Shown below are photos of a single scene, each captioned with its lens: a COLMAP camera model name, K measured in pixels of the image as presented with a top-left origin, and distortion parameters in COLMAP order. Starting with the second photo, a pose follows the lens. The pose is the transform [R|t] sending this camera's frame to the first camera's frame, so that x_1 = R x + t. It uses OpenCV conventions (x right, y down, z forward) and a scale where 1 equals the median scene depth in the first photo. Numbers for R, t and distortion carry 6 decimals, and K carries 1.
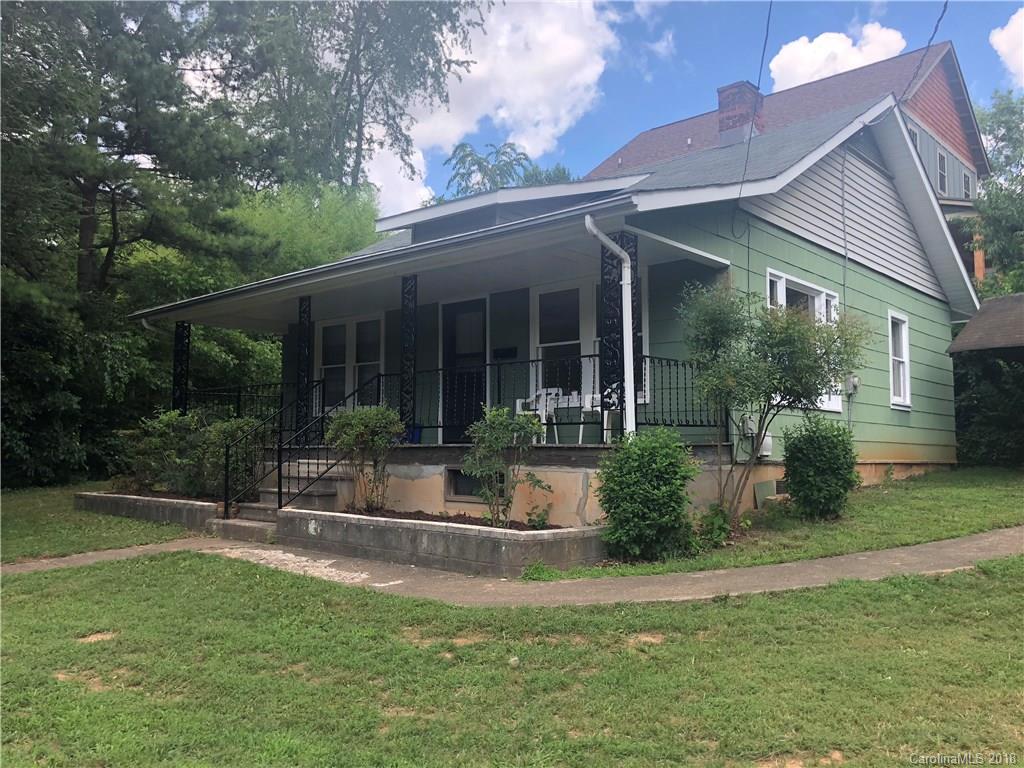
lens RADIAL K [[866.3, 0, 512.0], [0, 866.3, 384.0], [0, 0, 1]] dist [-0.004208, -0.002006]
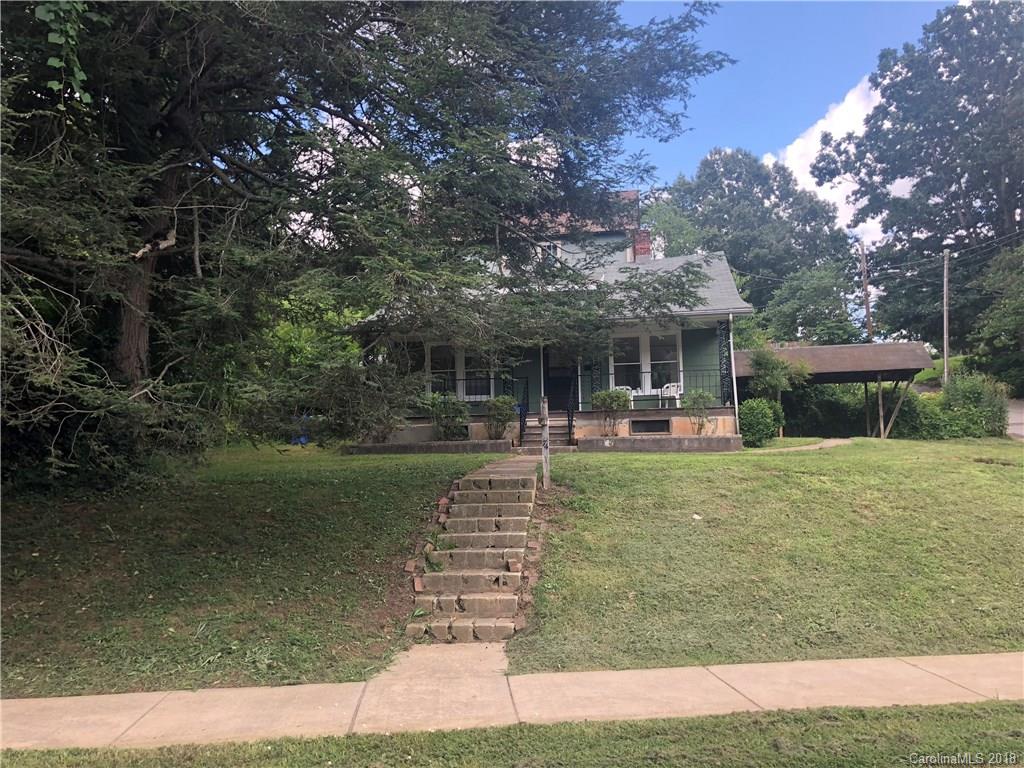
lens RADIAL K [[866.3, 0, 512.0], [0, 866.3, 384.0], [0, 0, 1]] dist [-0.004208, -0.002006]
pose [[0.852684, 0.036216, 0.521171, -1.174992], [-0.019121, 0.999089, -0.038143, 0.077970], [-0.522077, 0.022559, 0.852600, -0.546052]]
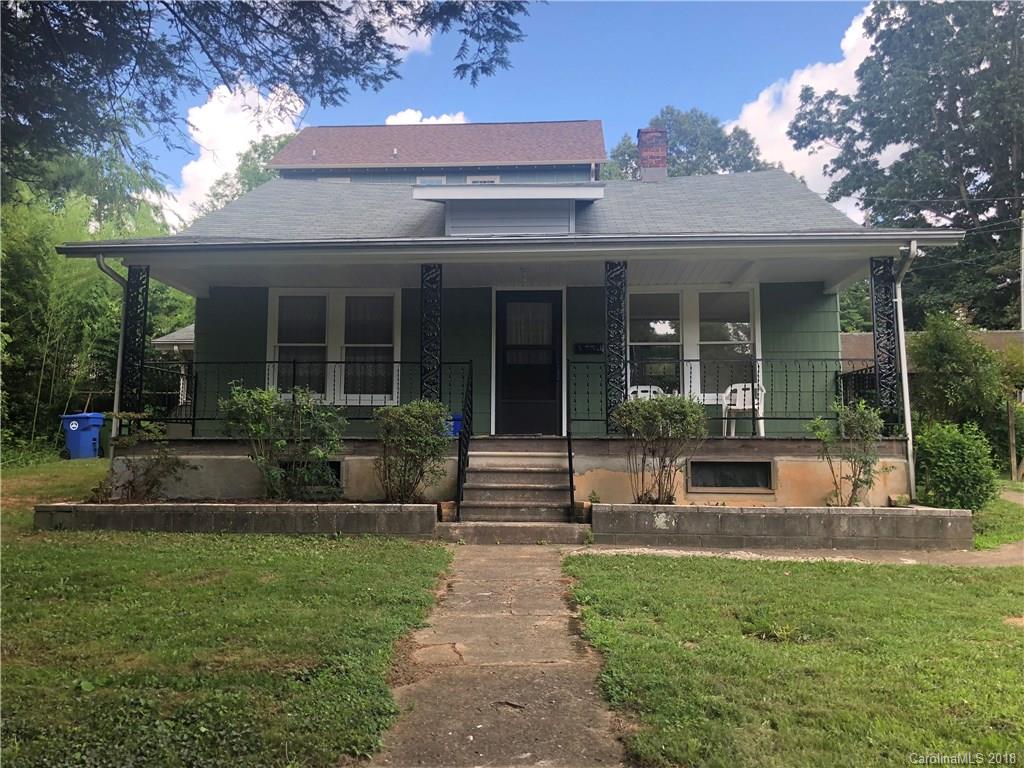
lens RADIAL K [[866.3, 0, 512.0], [0, 866.3, 384.0], [0, 0, 1]] dist [-0.004208, -0.002006]
pose [[0.788967, 0.057331, 0.611755, -0.699970], [-0.049281, 0.998334, -0.030003, 0.040434], [-0.612456, -0.006477, 0.790478, 0.271259]]
